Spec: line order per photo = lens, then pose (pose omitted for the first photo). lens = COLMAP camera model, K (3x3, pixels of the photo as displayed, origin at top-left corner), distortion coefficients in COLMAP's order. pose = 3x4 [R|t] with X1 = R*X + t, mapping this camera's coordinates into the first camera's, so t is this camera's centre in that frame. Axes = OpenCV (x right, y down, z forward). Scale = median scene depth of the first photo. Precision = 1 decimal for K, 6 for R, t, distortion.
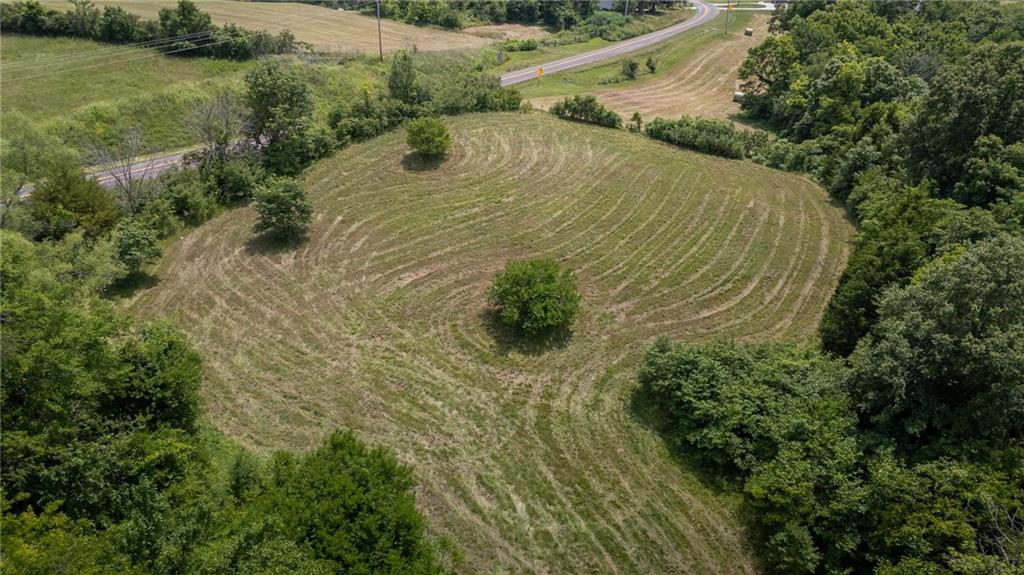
lens RADIAL K [[746.9, 0, 510.3], [0, 746.9, 286.5], [0, 0, 1]] dist [0.034136, -0.029075]
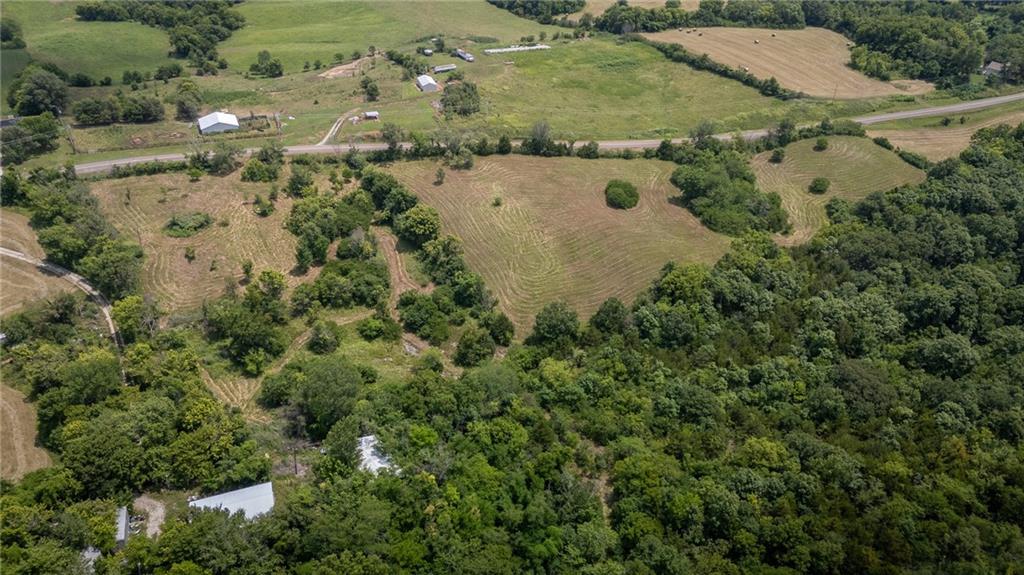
lens RADIAL K [[746.9, 0, 511.4], [0, 746.9, 285.7], [0, 0, 1]] dist [0.034136, -0.029075]
pose [[0.779467, 0.335754, -0.528868, 0.874746], [-0.261768, 0.941569, 0.211955, 0.086070], [0.569130, -0.026771, 0.821811, -2.907421]]
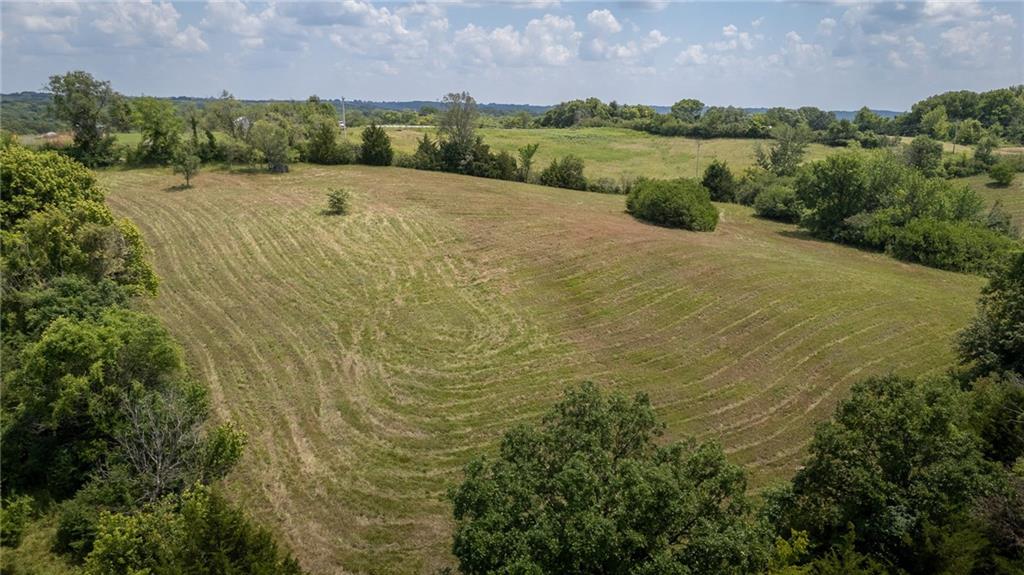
lens RADIAL K [[746.9, 0, 514.6], [0, 746.9, 288.1], [0, 0, 1]] dist [0.034136, -0.029075]
pose [[0.844443, 0.118155, -0.522452, -0.114781], [-0.219612, 0.965991, -0.136496, 0.614777], [0.488556, 0.230000, 0.841673, -1.181258]]
